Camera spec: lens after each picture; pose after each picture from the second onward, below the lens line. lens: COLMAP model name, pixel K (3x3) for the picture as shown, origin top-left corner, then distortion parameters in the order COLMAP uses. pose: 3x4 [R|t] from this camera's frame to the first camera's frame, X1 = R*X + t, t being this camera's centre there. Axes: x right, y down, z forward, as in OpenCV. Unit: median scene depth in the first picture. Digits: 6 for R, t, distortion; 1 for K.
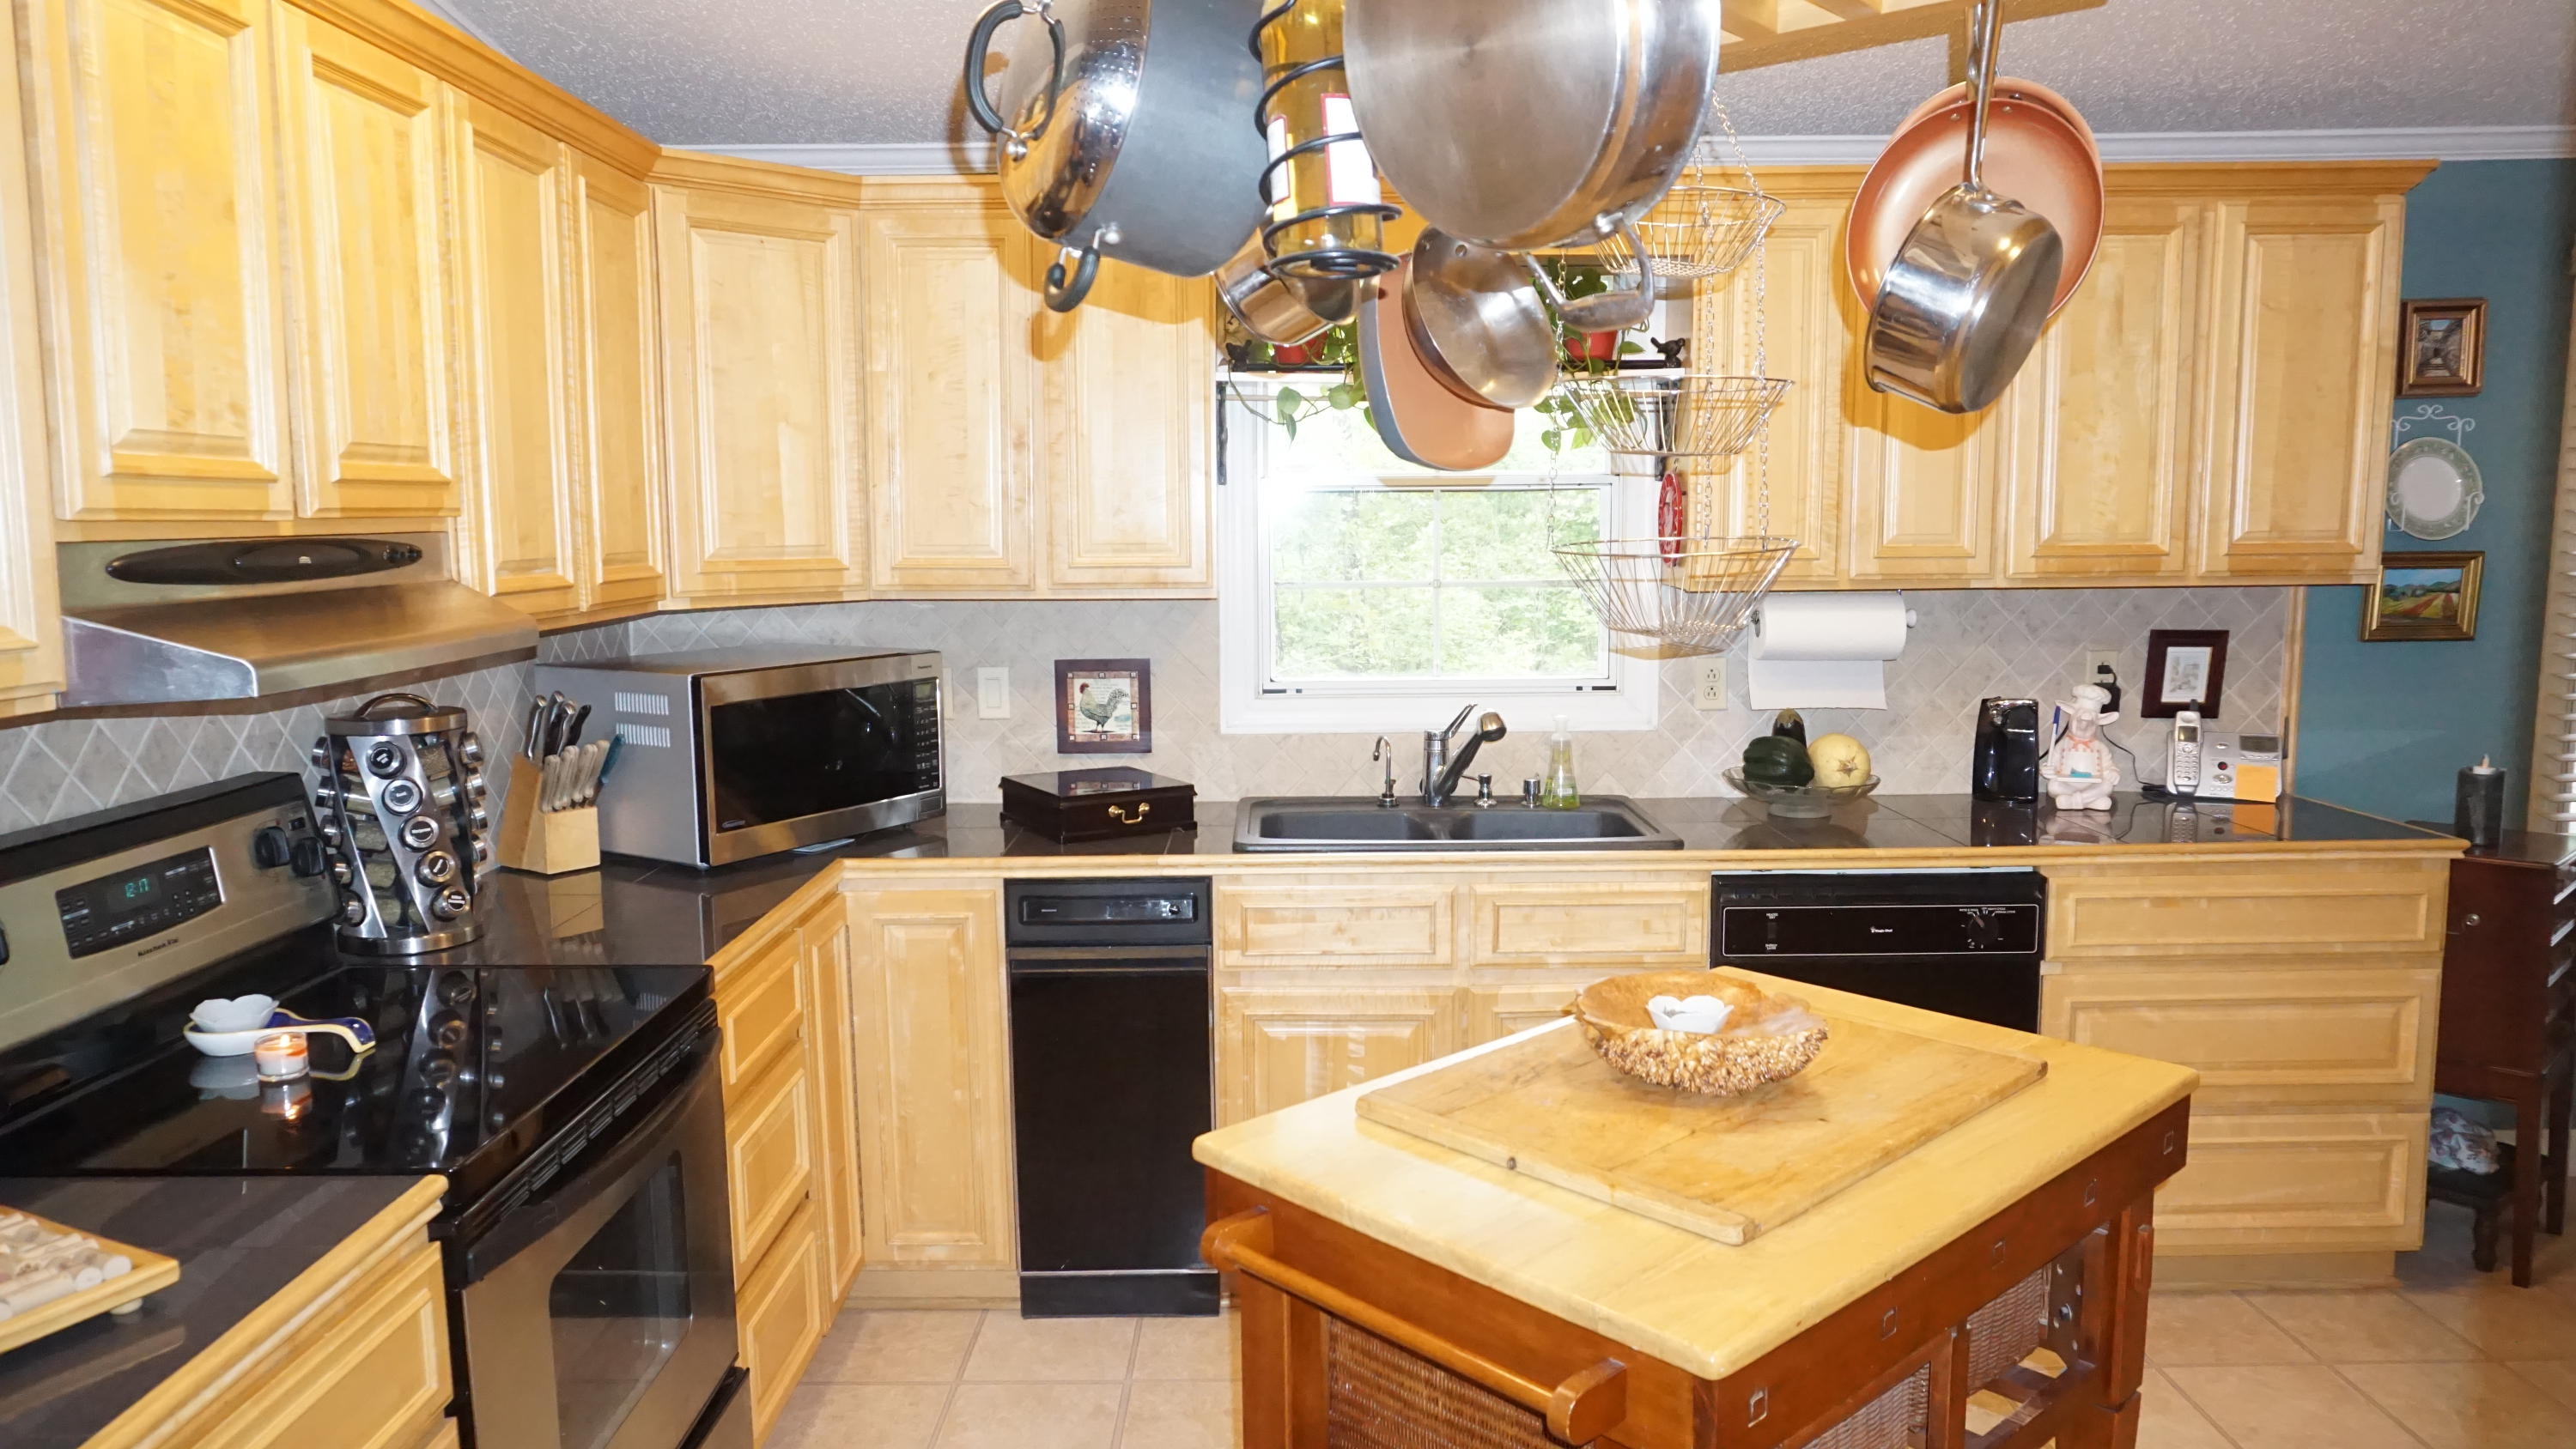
lens RADIAL K [[1711.3, 0, 1288.0], [0, 1711.3, 724.5], [0, 0, 1]] dist [-0.067015, 0.058375]
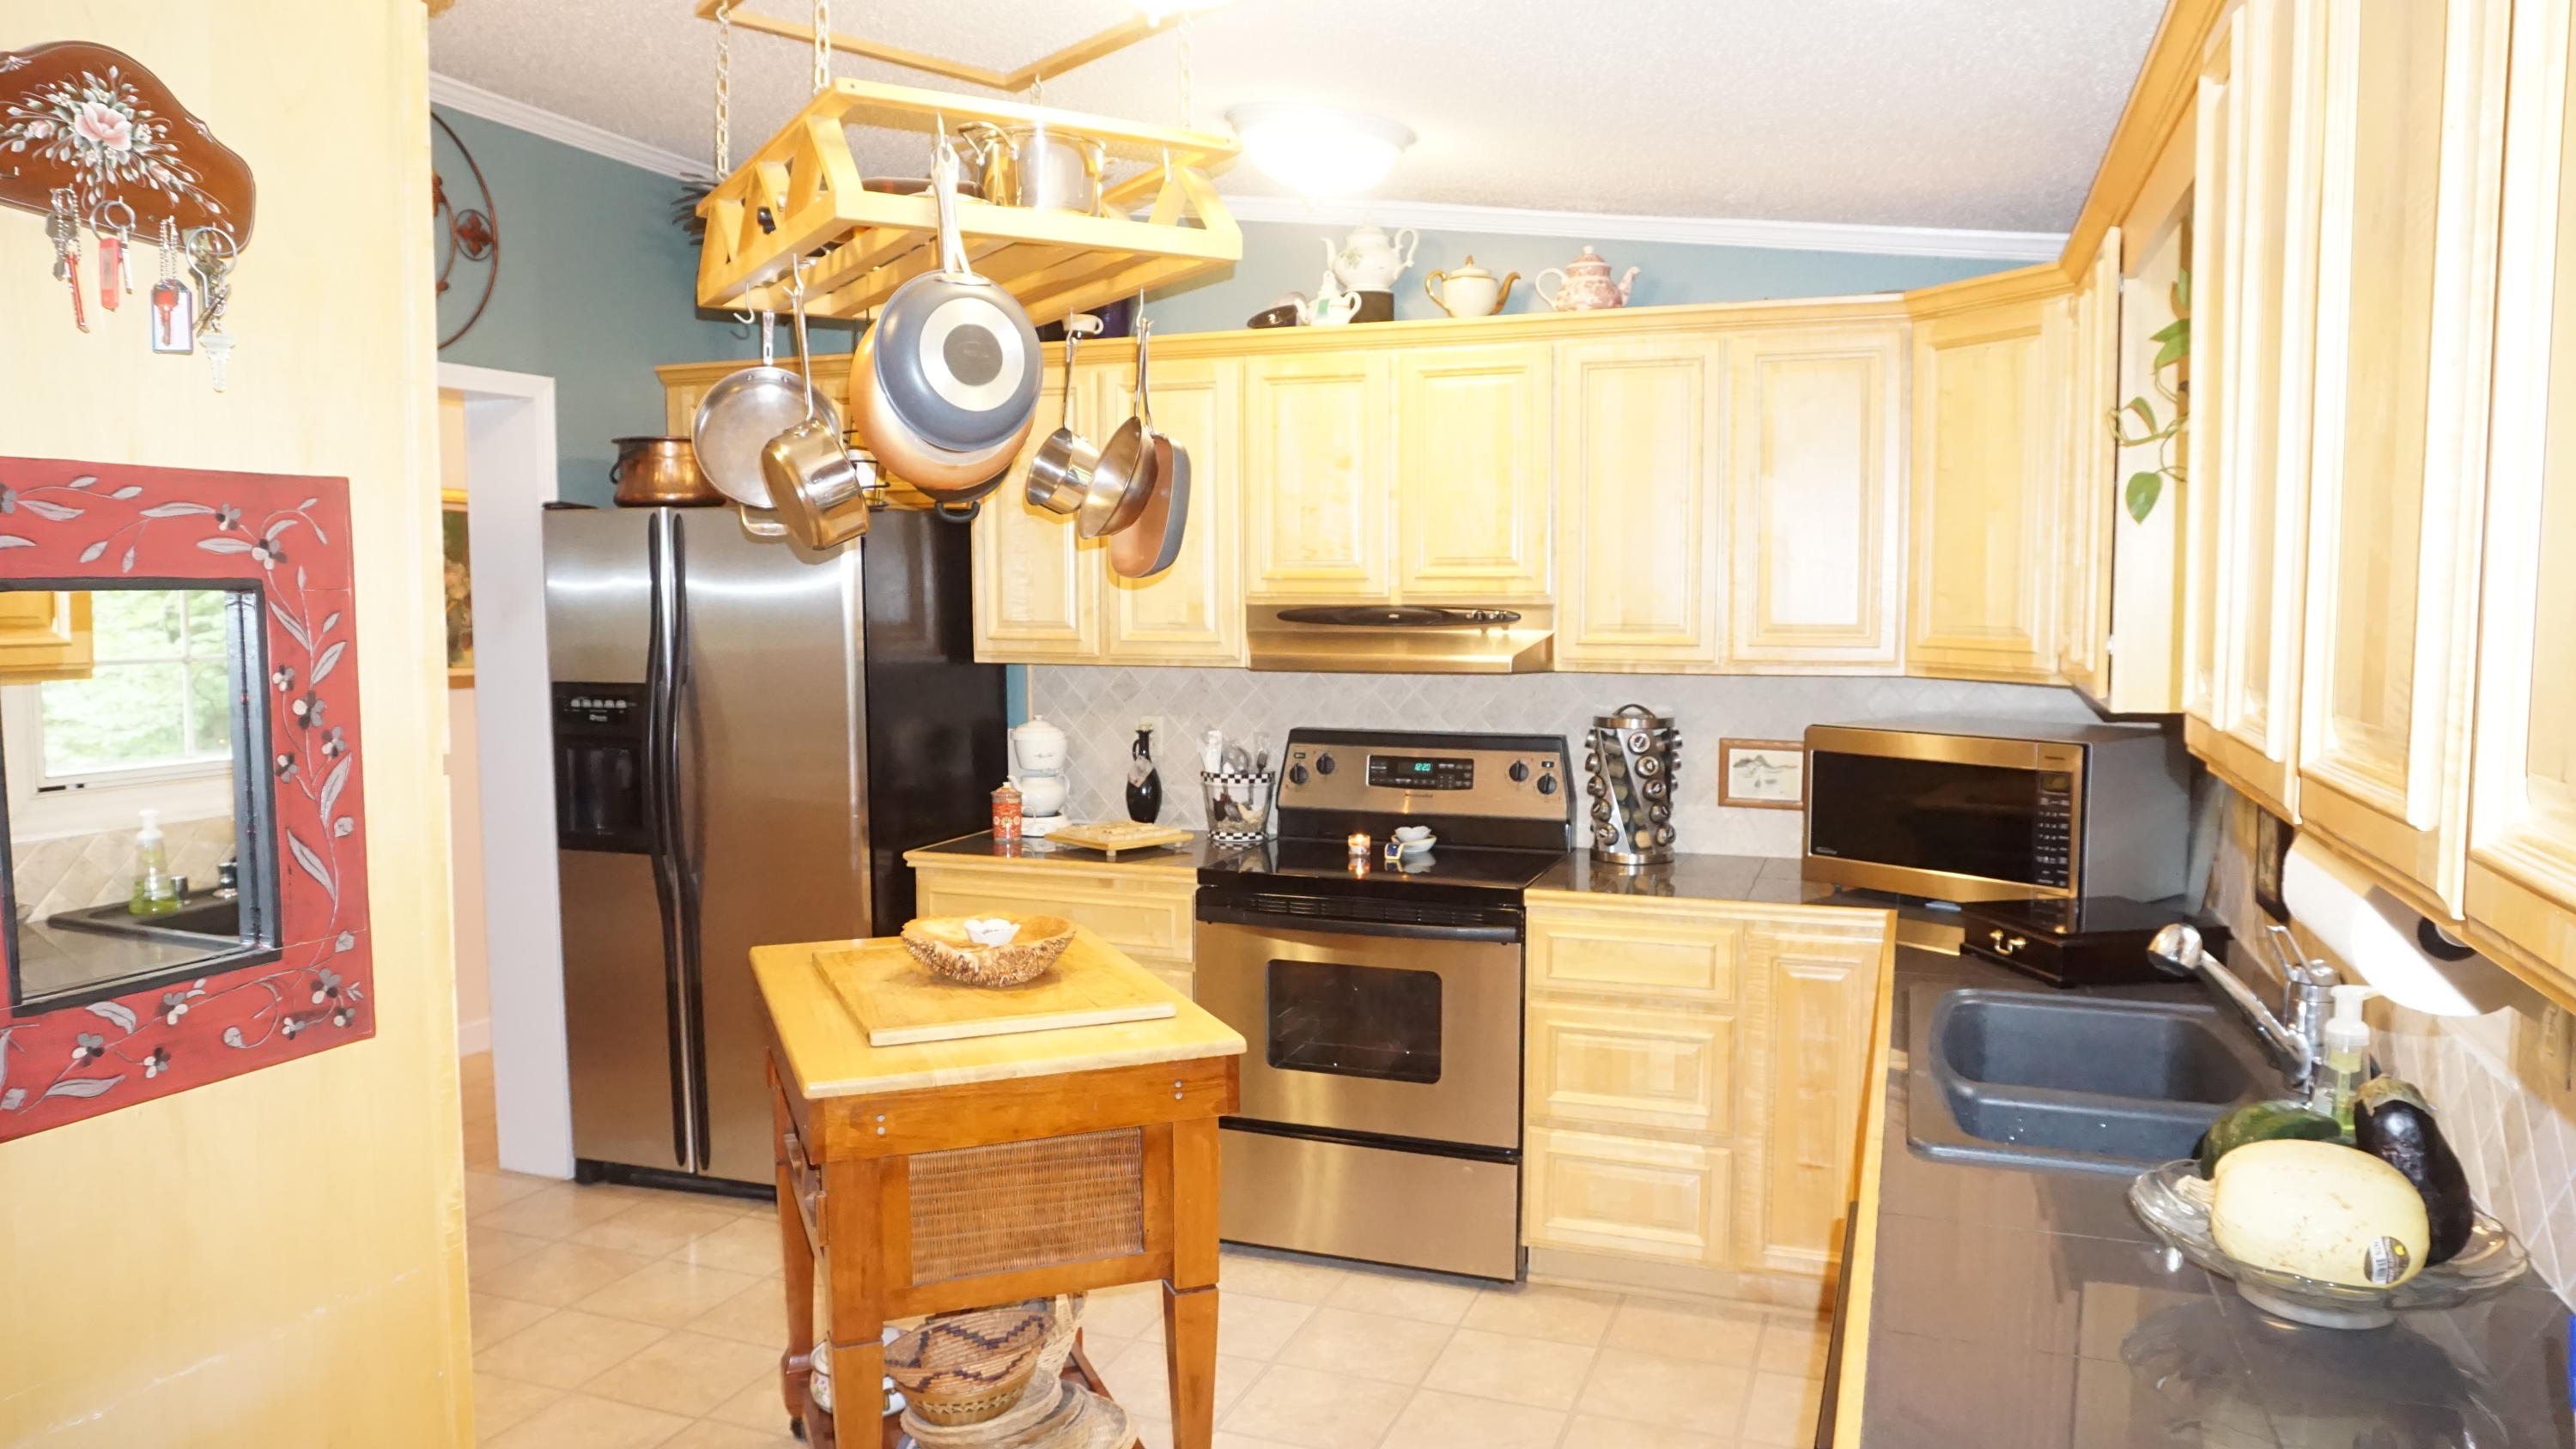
lens RADIAL K [[1711.3, 0, 1288.0], [0, 1711.3, 724.5], [0, 0, 1]] dist [-0.067015, 0.058375]
pose [[-0.345378, 0.087762, -0.934351, 1.284435], [-0.108157, 0.985261, 0.132523, -0.206272], [0.932210, 0.146827, -0.330796, 1.416735]]
